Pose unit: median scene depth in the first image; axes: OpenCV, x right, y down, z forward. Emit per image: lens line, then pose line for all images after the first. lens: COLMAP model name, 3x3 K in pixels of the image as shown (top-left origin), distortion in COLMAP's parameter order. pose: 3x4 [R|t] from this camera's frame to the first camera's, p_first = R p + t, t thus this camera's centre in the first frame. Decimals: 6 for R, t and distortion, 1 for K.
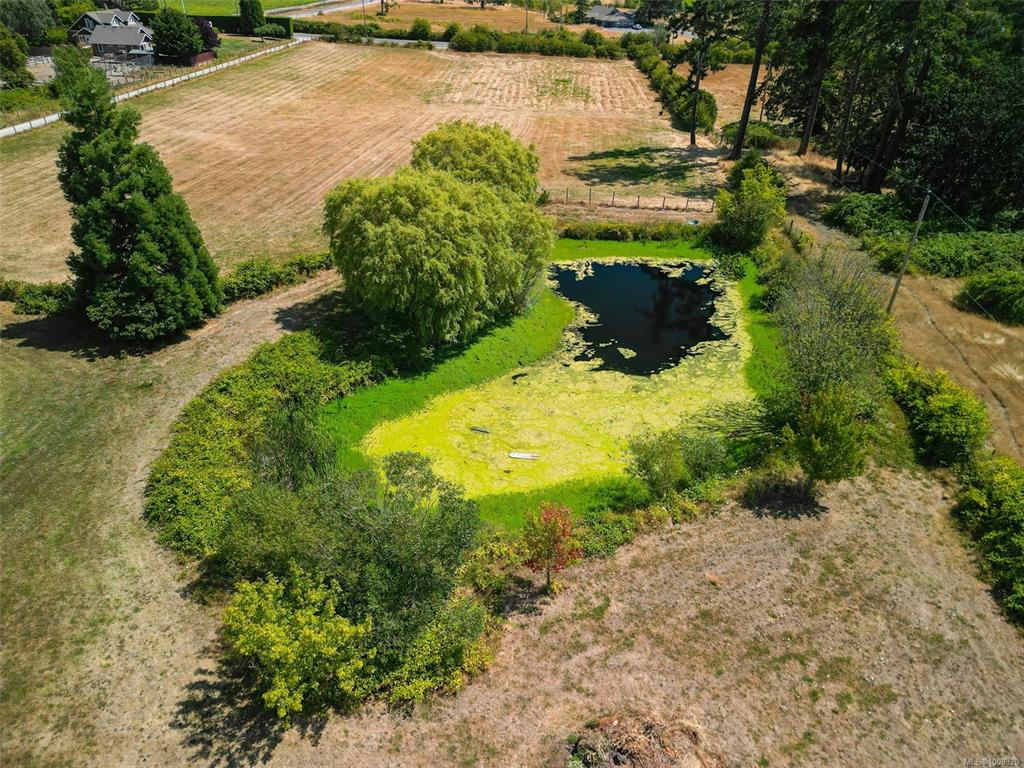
lens RADIAL K [[718.2, 0, 512.0], [0, 718.2, 384.0], [0, 0, 1]] dist [0.063373, -0.042448]
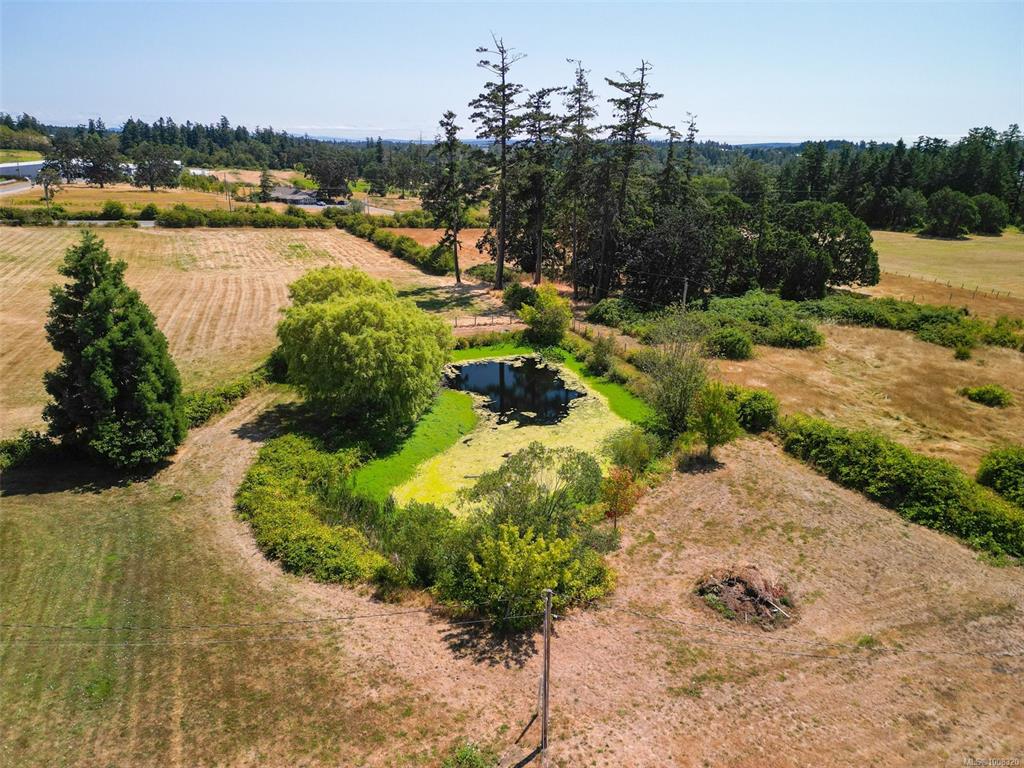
lens RADIAL K [[715.3, 0, 513.6], [0, 715.3, 384.0], [0, 0, 1]] dist [0.091371, -0.086426]
pose [[0.893679, -0.142133, 0.425602, -0.225566], [0.229636, 0.959755, -0.161672, 0.058868], [-0.385494, 0.242217, 0.890351, -0.087700]]
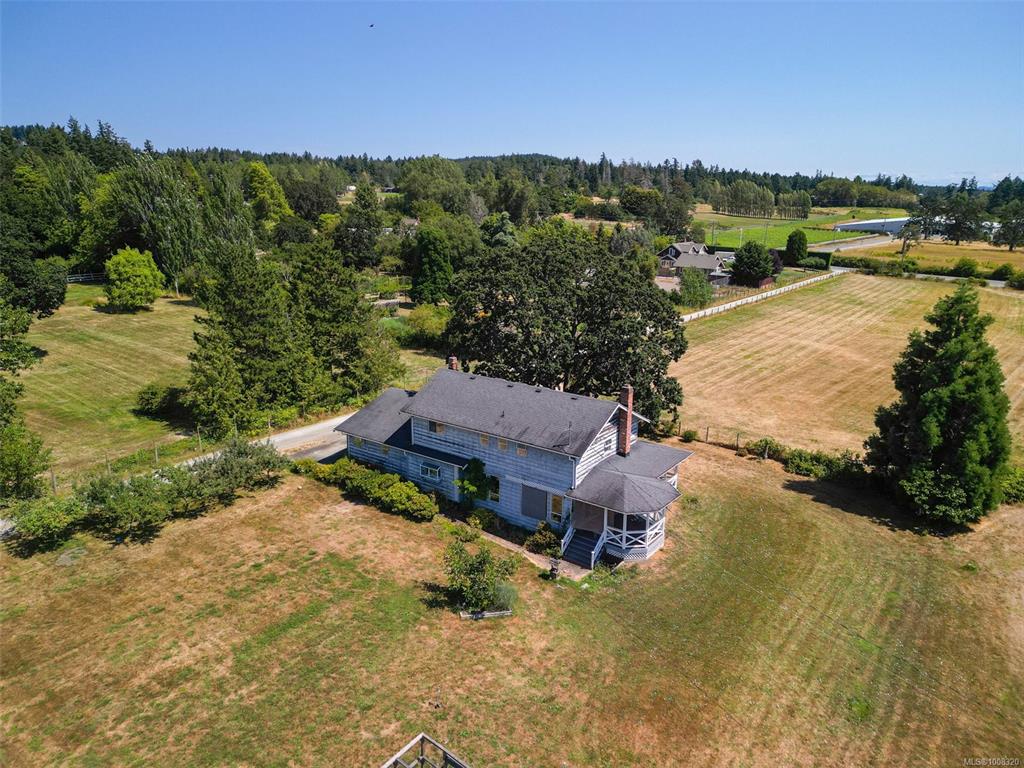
lens RADIAL K [[715.3, 0, 513.6], [0, 715.3, 384.0], [0, 0, 1]] dist [0.091371, -0.086426]
pose [[0.844057, 0.138781, -0.517984, -0.250824], [-0.279678, 0.938084, -0.204400, 0.067328], [0.457546, 0.317394, 0.830610, -0.096829]]
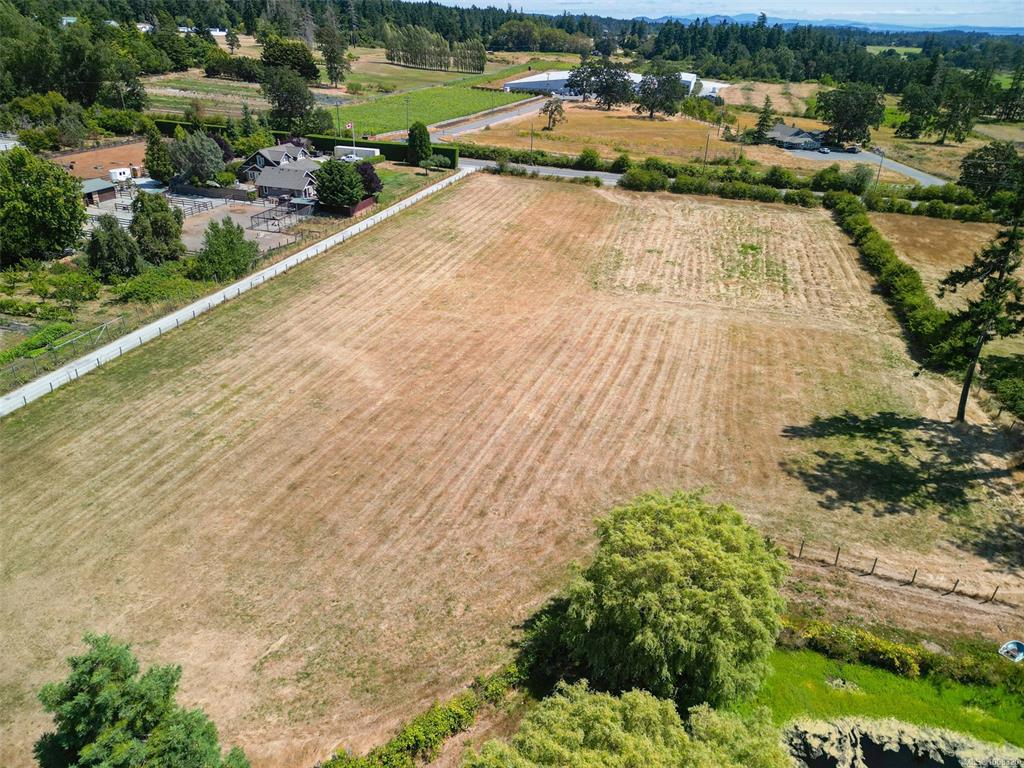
lens RADIAL K [[715.3, 0, 513.6], [0, 715.3, 384.0], [0, 0, 1]] dist [0.091371, -0.086426]
pose [[0.980521, 0.098129, -0.170148, -0.076645], [-0.111635, 0.991159, -0.071699, -0.278965], [0.161608, 0.089297, 0.982807, 0.206602]]
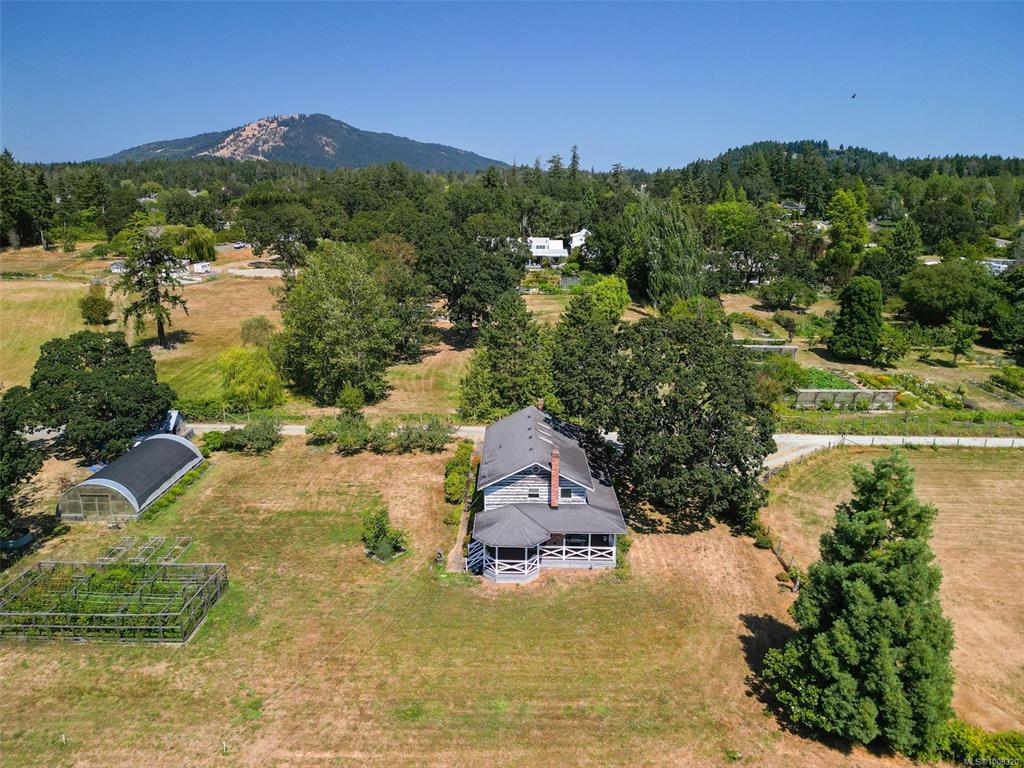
lens RADIAL K [[715.3, 0, 513.6], [0, 715.3, 384.0], [0, 0, 1]] dist [0.091371, -0.086426]
pose [[0.062554, 0.255427, -0.964802, 0.107036], [-0.521428, 0.832636, 0.186629, -0.186626], [0.850999, 0.491401, 0.185272, 0.174112]]
